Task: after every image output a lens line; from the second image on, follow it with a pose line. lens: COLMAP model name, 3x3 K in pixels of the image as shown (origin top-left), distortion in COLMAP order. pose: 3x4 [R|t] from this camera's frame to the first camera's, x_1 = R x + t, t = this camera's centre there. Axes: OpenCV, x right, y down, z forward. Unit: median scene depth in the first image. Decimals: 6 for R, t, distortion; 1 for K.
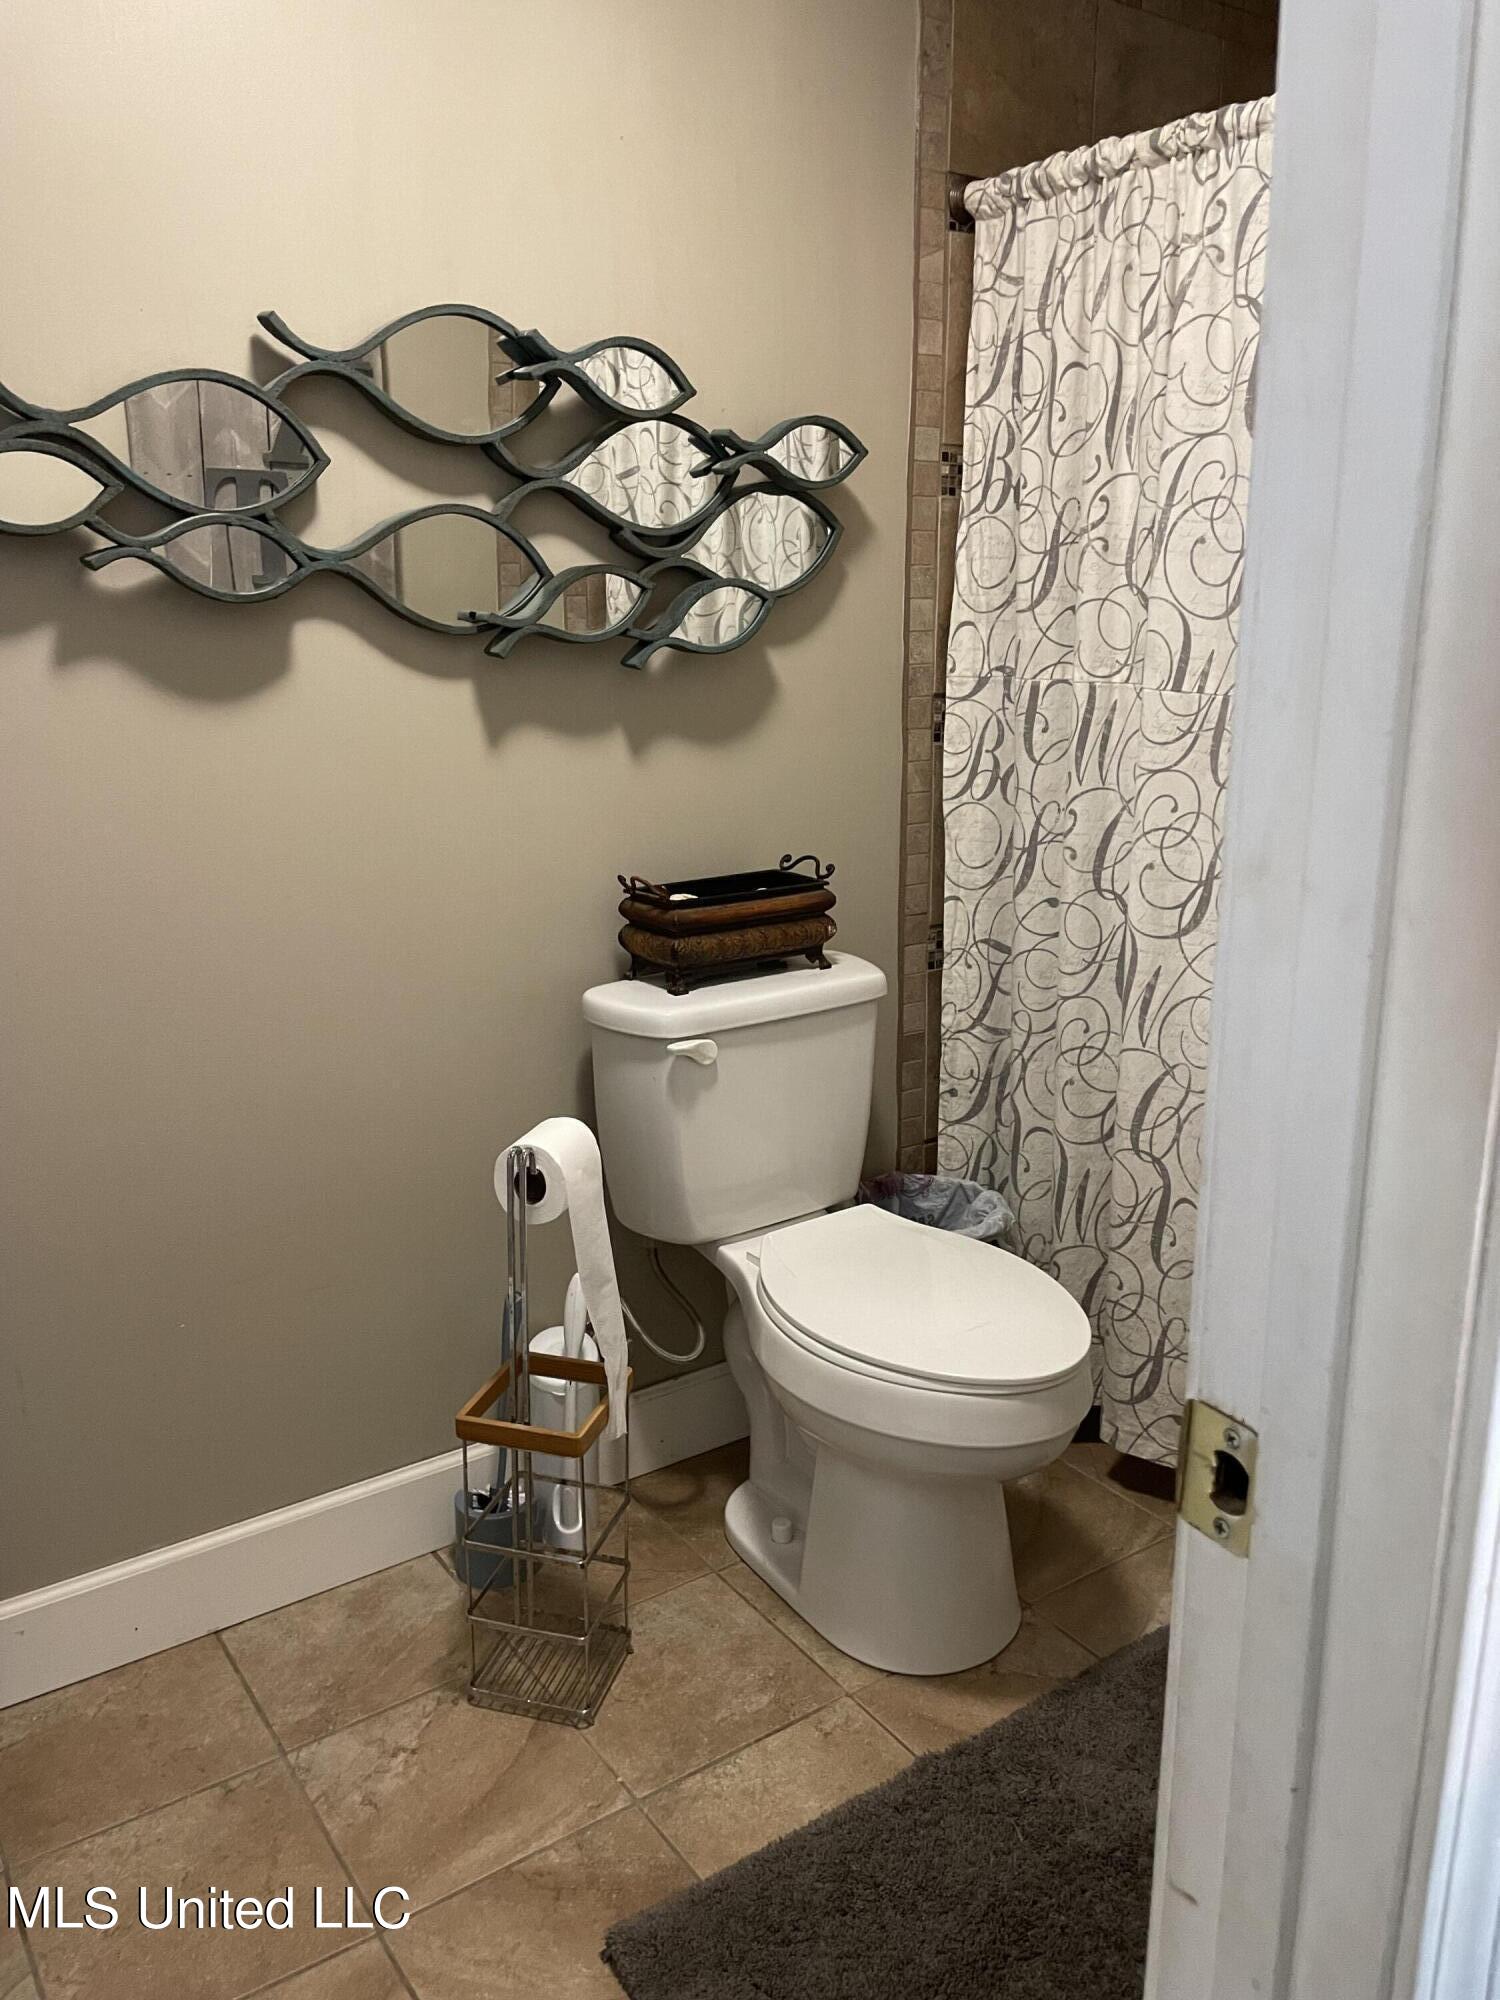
lens RADIAL K [[1526.6, 0, 729.9], [0, 1526.6, 1003.3], [0, 0, 1]] dist [0.047855, -0.015105]
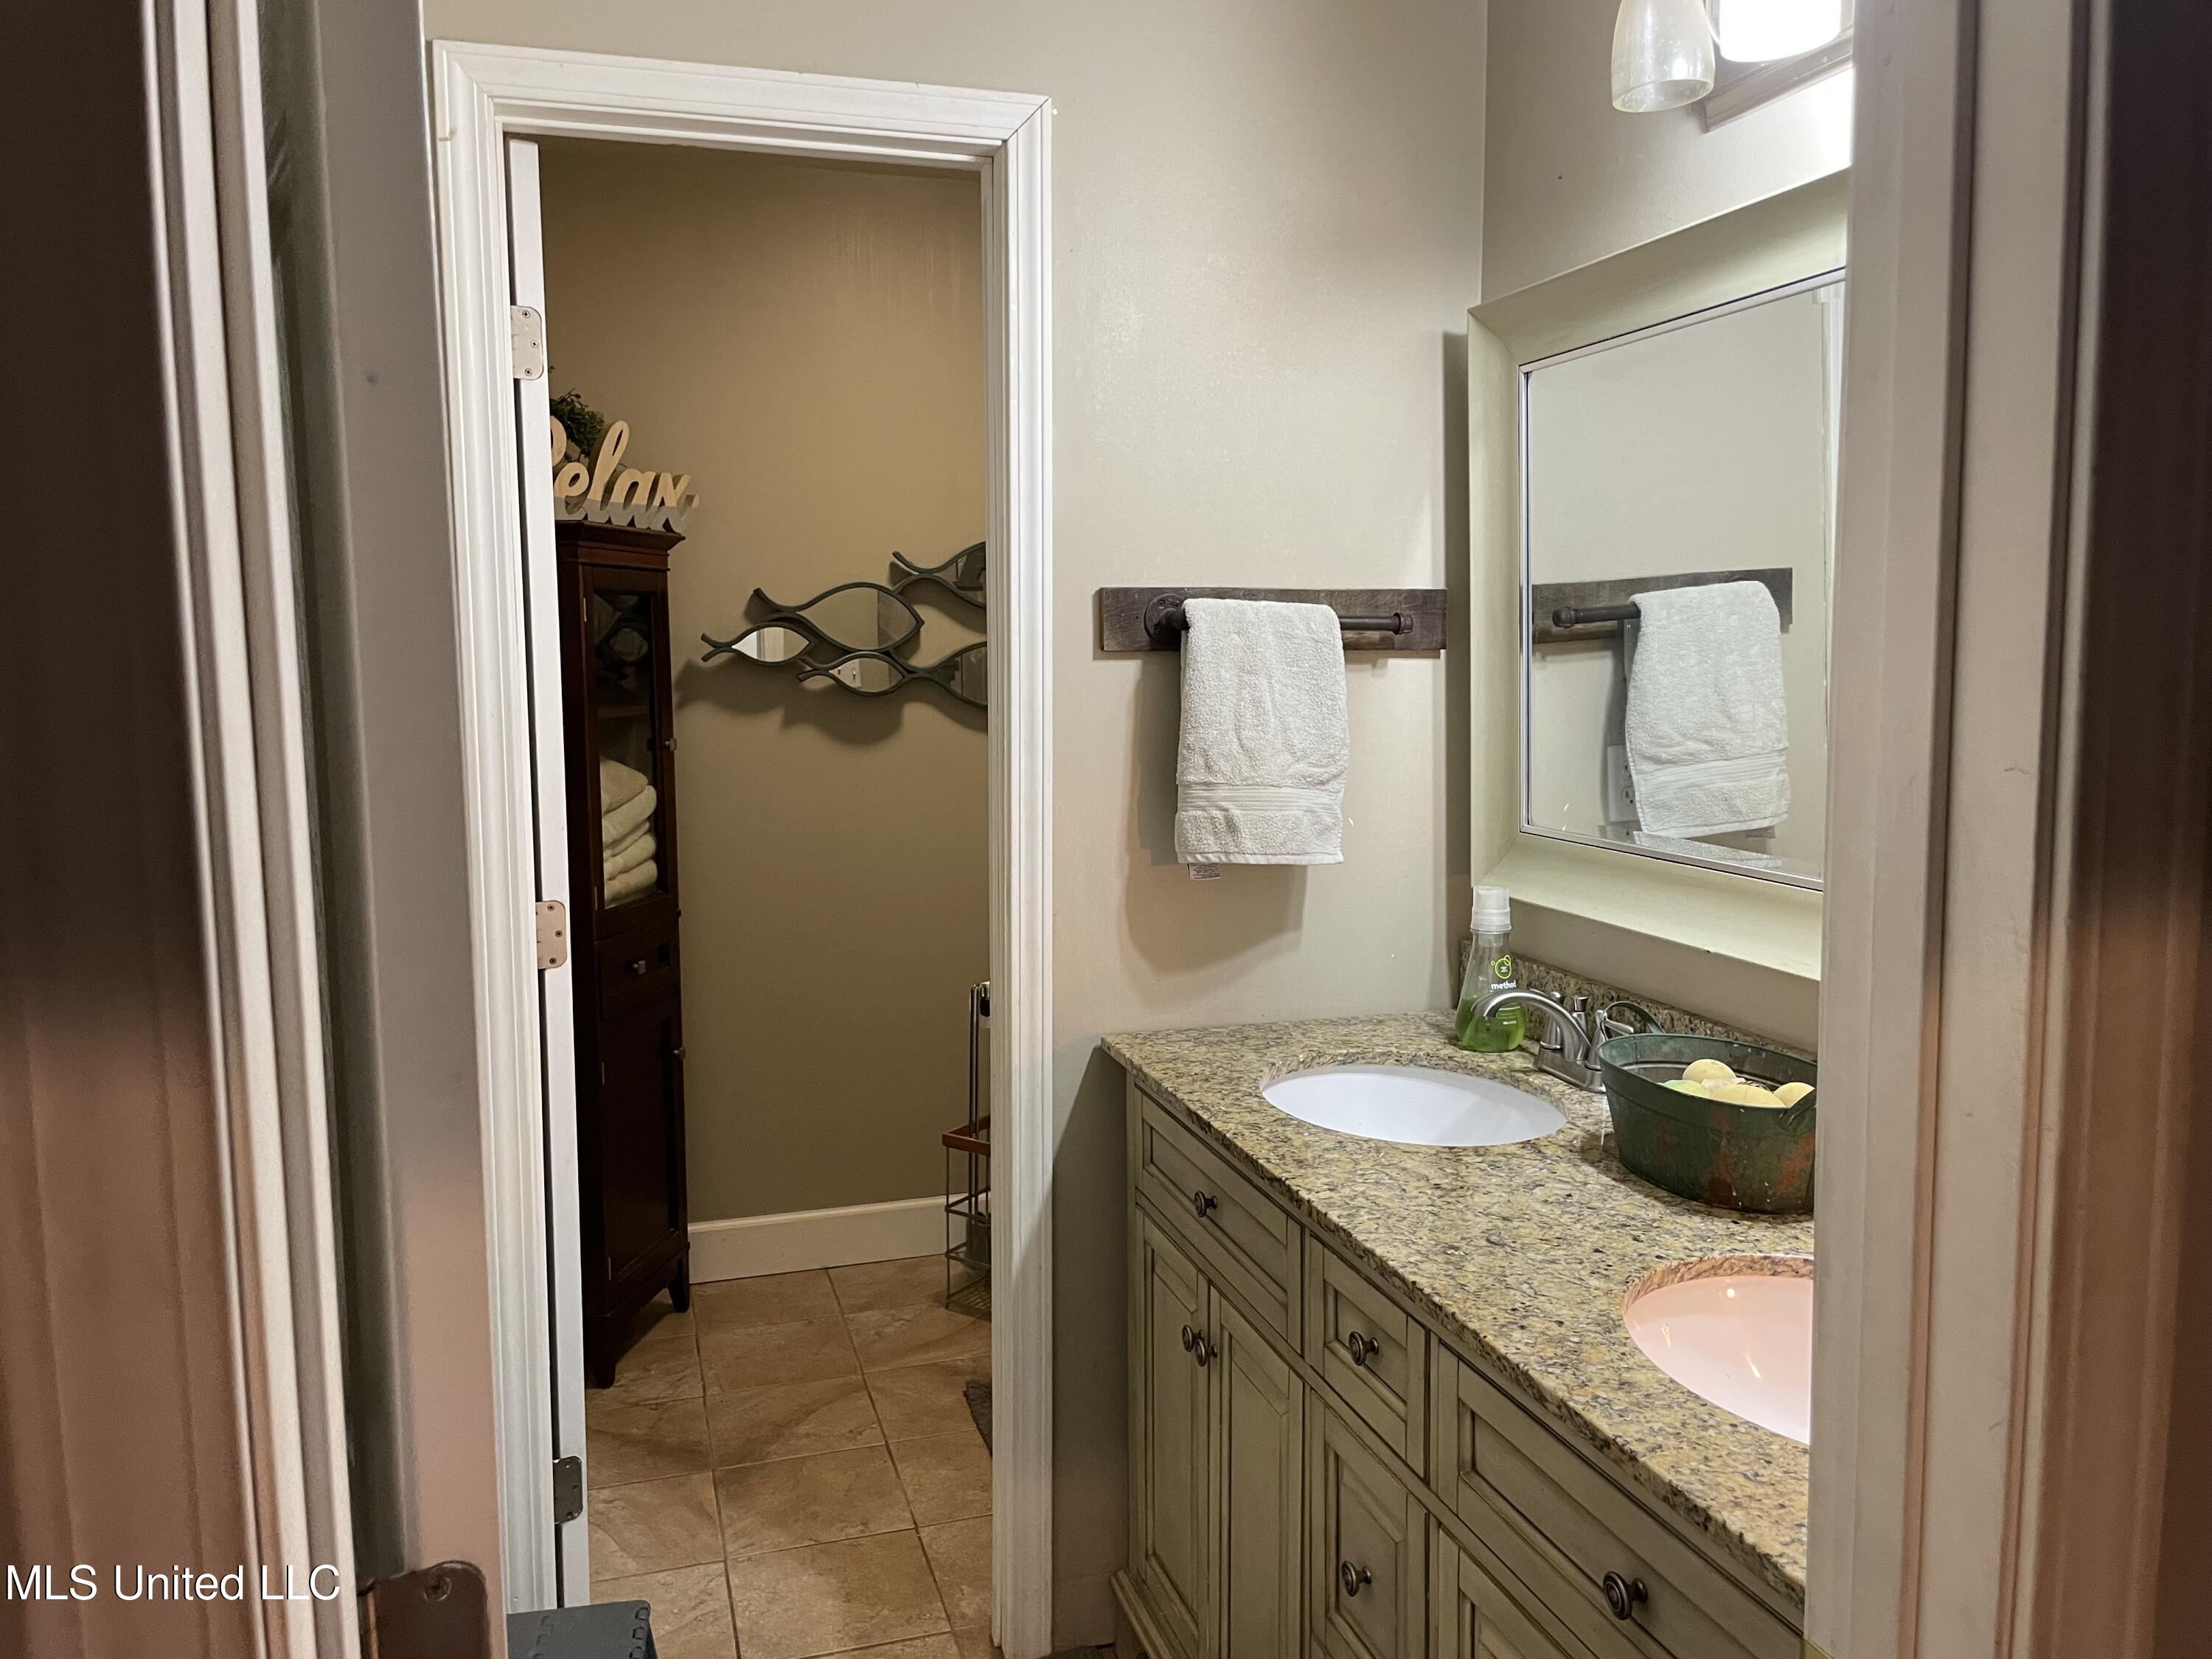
lens RADIAL K [[1688.4, 0, 1118.7], [0, 1688.4, 827.9], [0, 0, 1]] dist [0.047855, -0.015105]
pose [[0.952503, 0.026672, -0.303358, 0.635209], [-0.067300, 0.989963, -0.124274, 0.149691], [0.296998, 0.138787, 0.944738, -0.904718]]
